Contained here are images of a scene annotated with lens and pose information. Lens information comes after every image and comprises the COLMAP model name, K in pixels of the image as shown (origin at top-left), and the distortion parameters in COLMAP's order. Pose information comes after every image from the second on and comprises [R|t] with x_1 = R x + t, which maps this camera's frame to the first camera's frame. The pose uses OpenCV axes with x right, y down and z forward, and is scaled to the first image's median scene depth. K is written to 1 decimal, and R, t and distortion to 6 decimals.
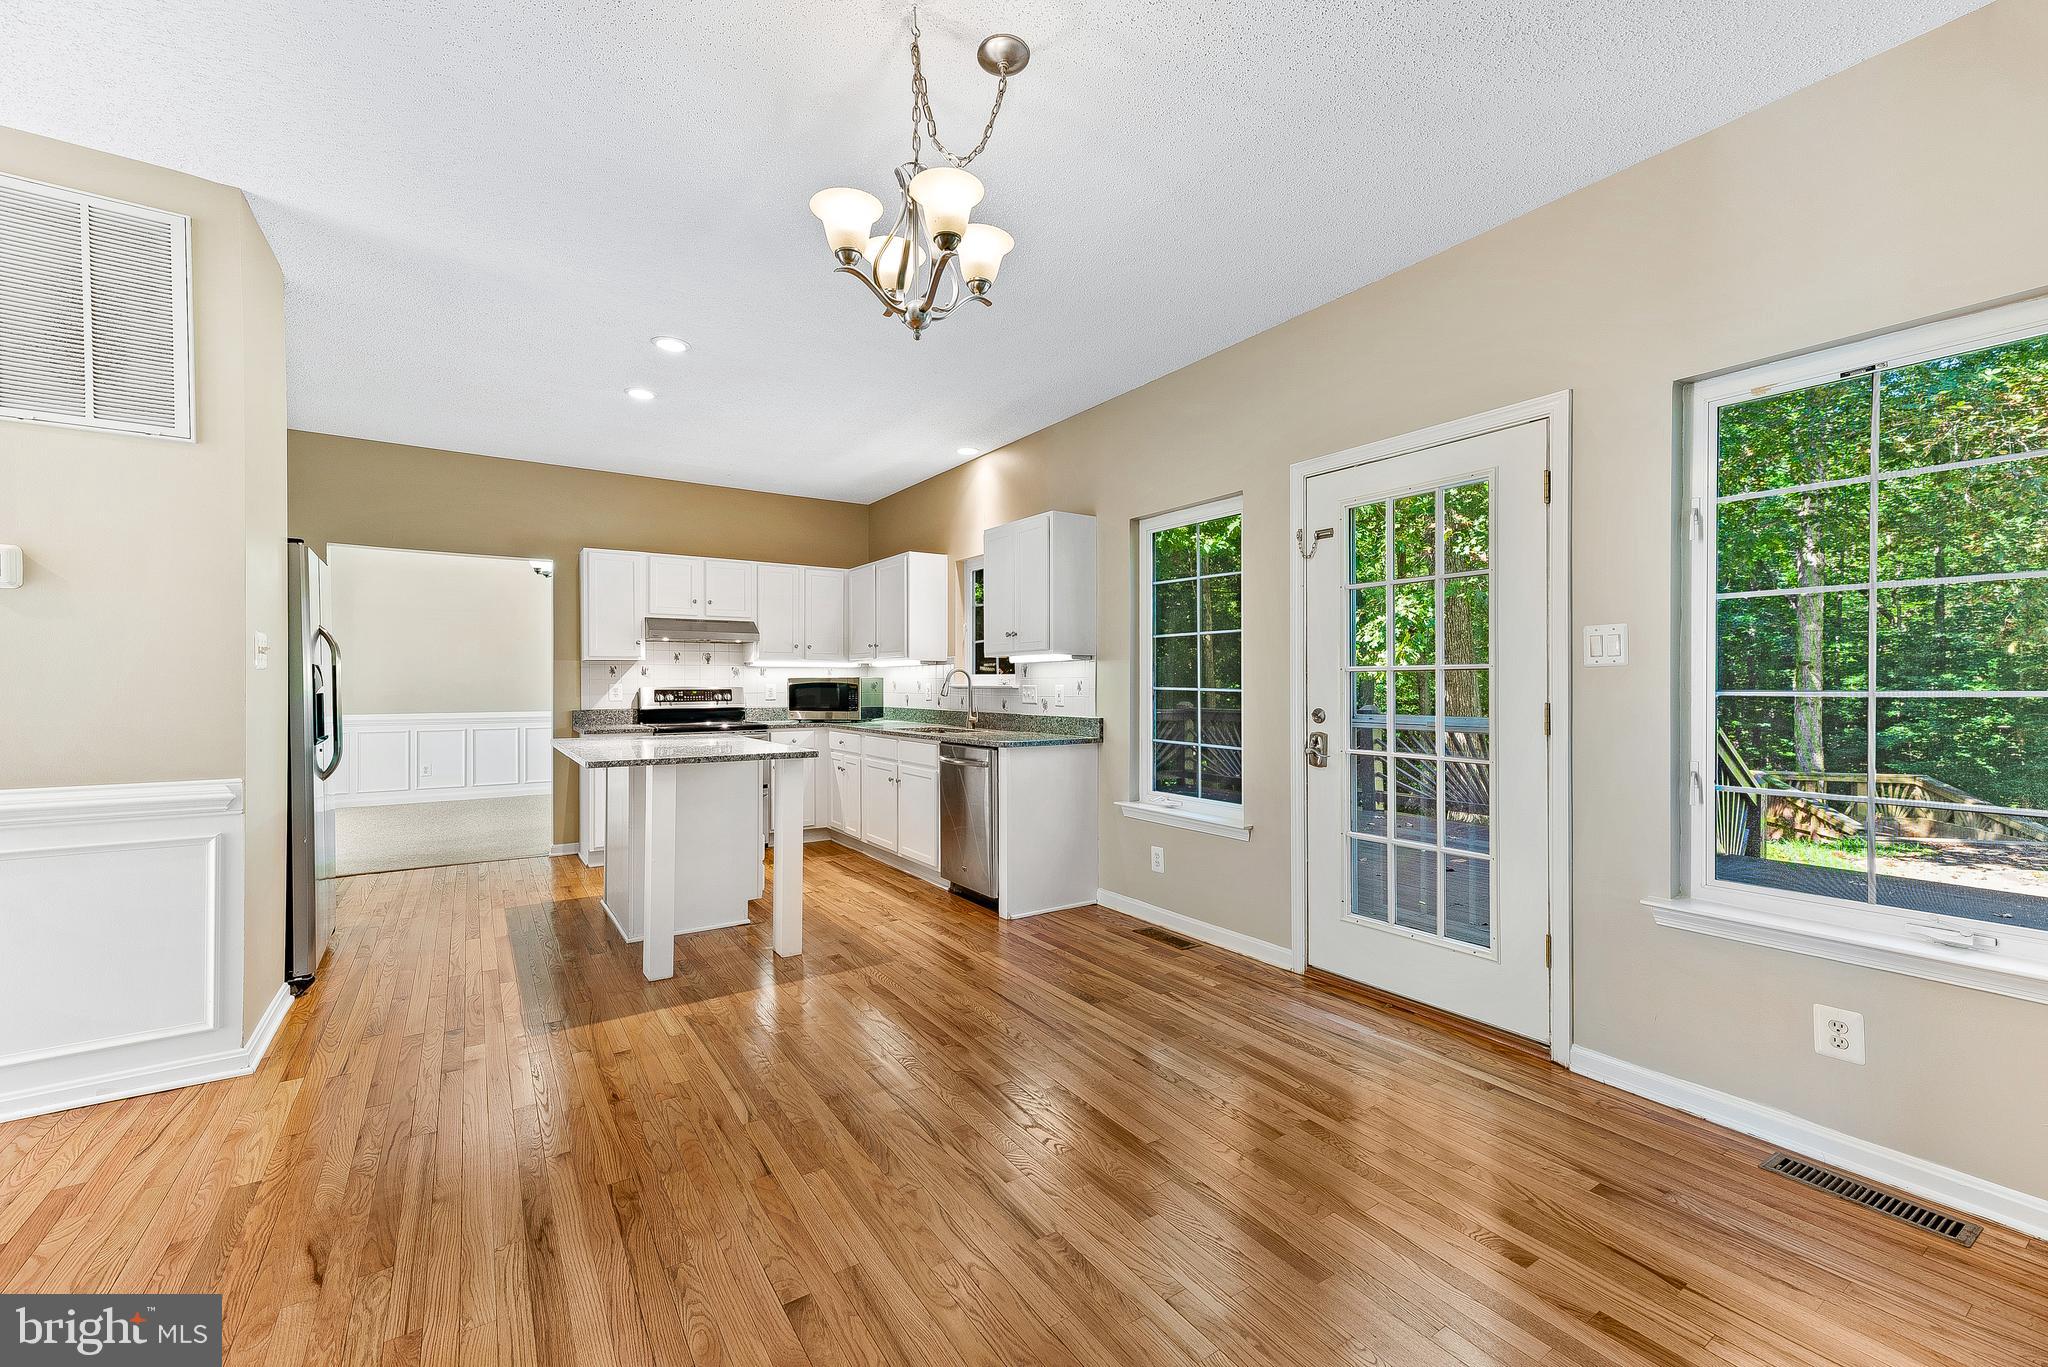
lens RADIAL K [[826.4, 0, 1019.6], [0, 826.4, 687.0], [0, 0, 1]] dist [0.011613, -0.000029]
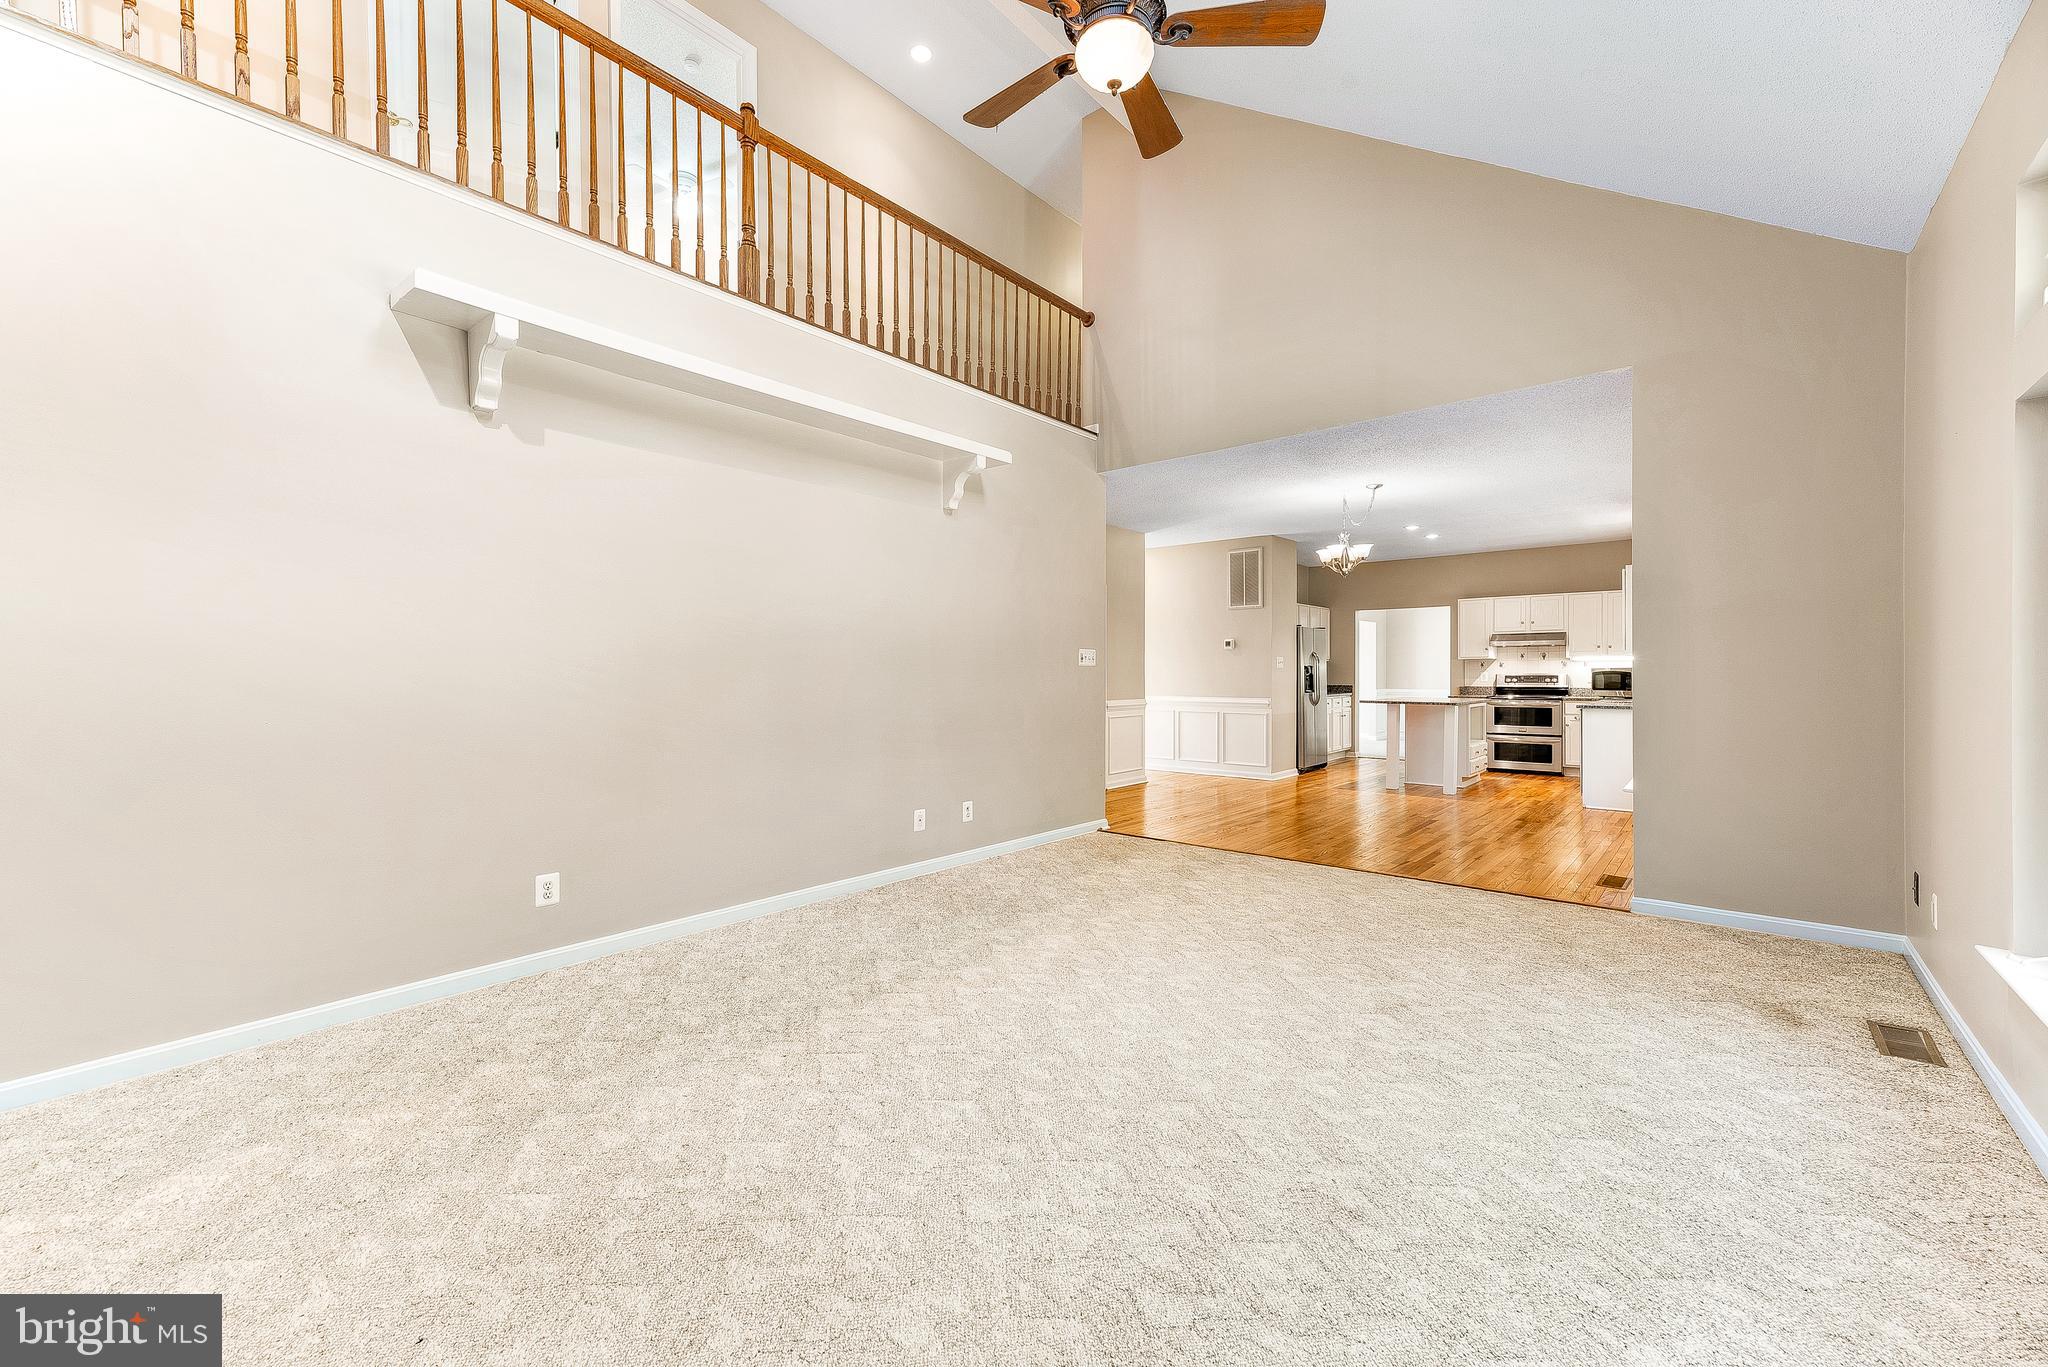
lens RADIAL K [[821.5, 0, 1017.8], [0, 821.5, 677.3], [0, 0, 1]] dist [0.013015, 0.000428]
pose [[0.271065, 0.005020, -0.962548, 1.063938], [-0.002399, 0.999987, 0.004540, 0.001743], [0.962558, 0.001078, 0.271073, -0.491341]]
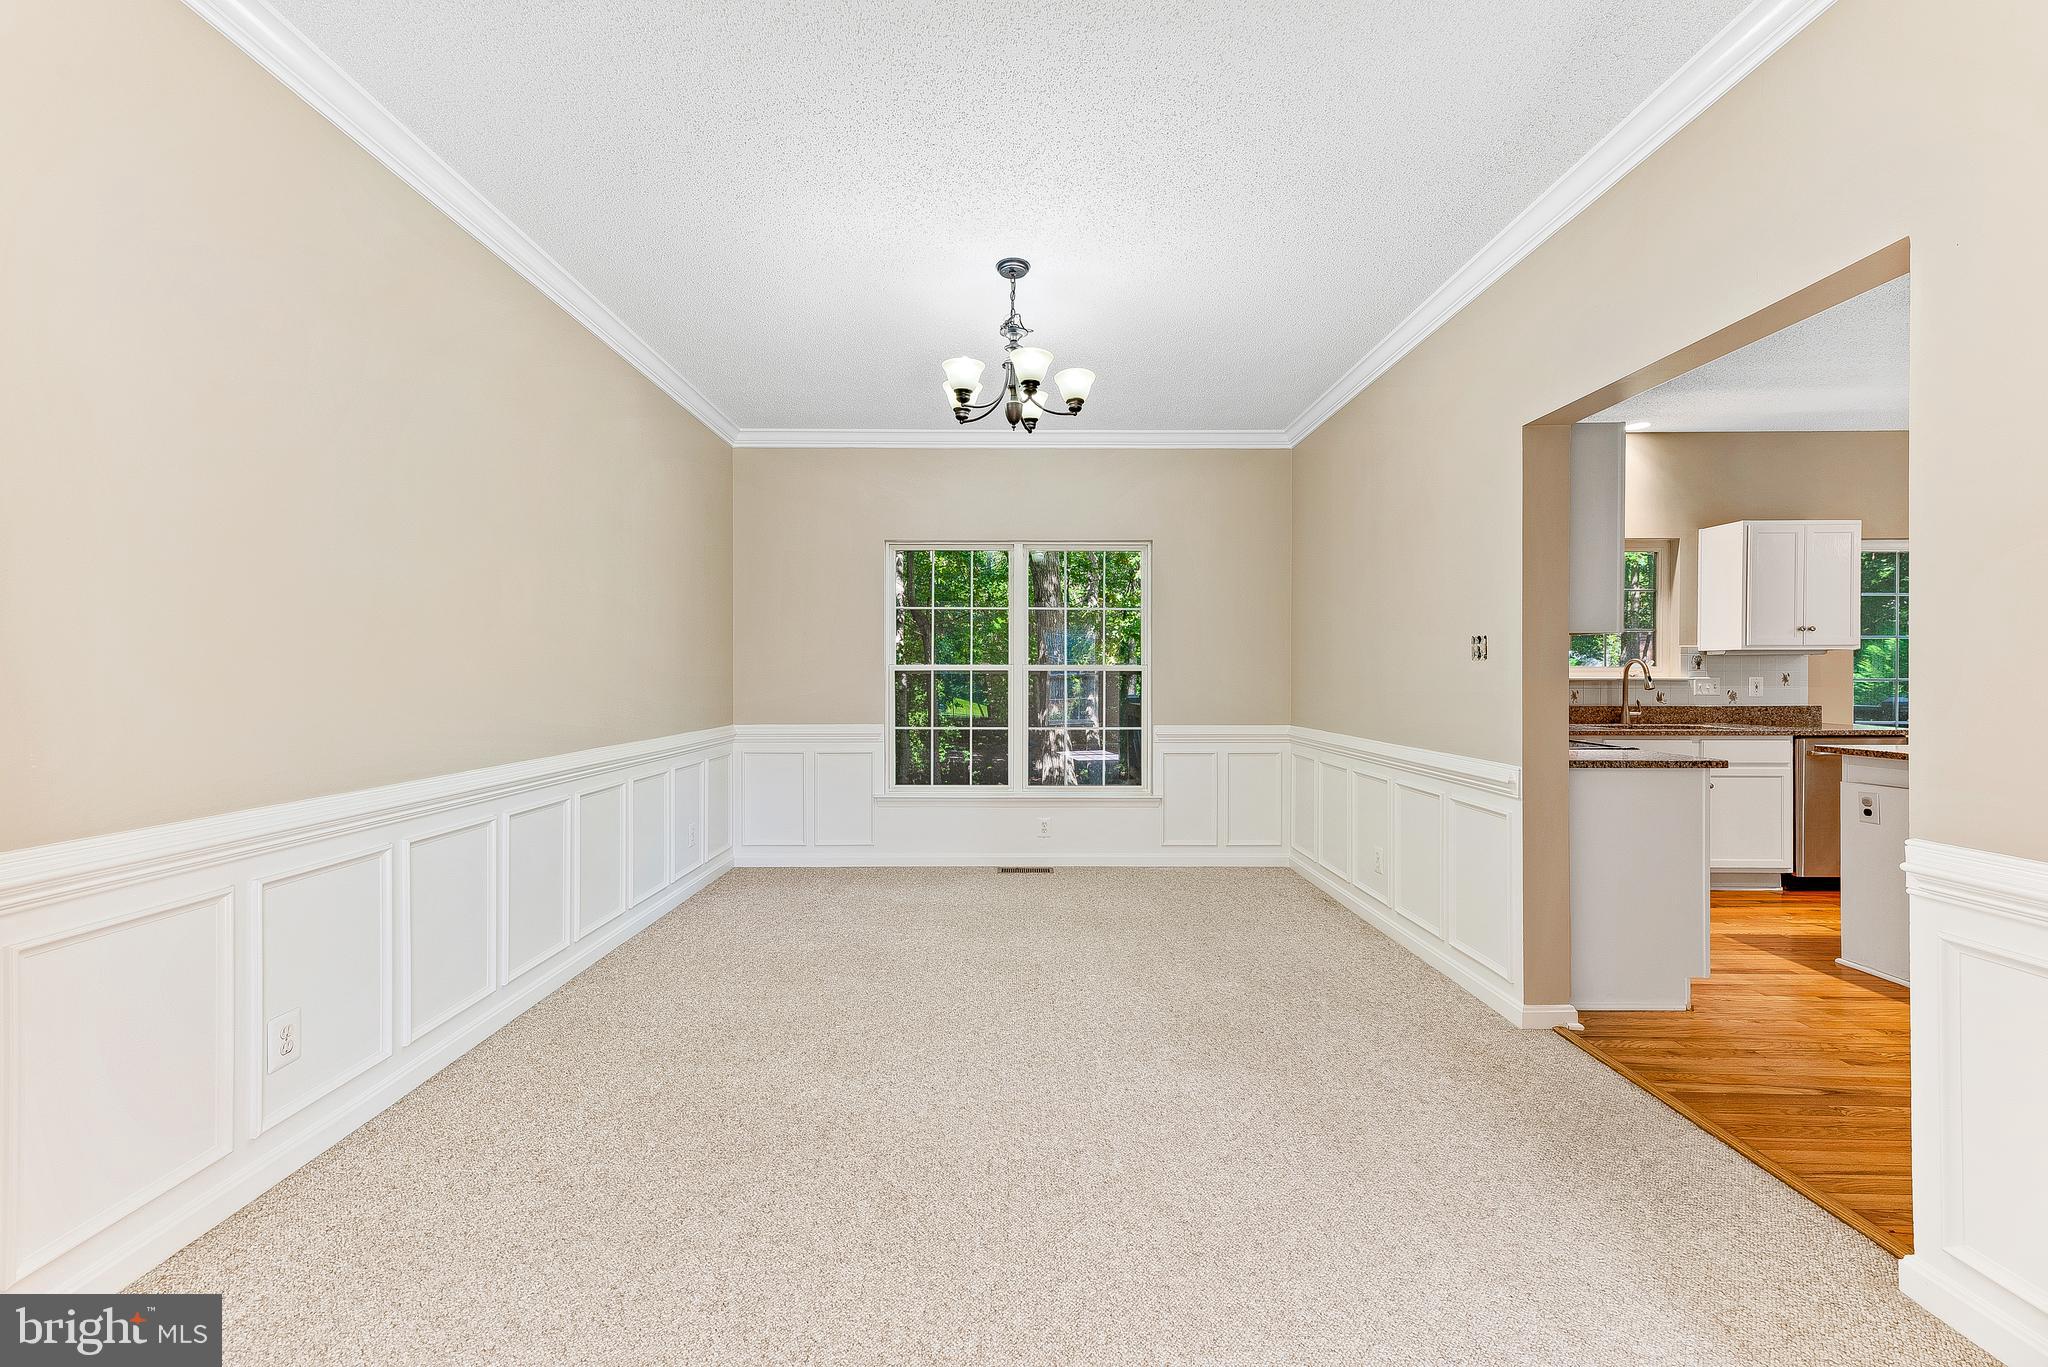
lens RADIAL K [[814.3, 0, 1016.1], [0, 814.3, 677.6], [0, 0, 1]] dist [0.013077, 0.000122]
pose [[0.555276, -0.001767, 0.831664, -1.262050], [0.003529, 0.999994, -0.000232, -0.004684], [-0.831658, 0.003064, 0.555279, 1.105108]]
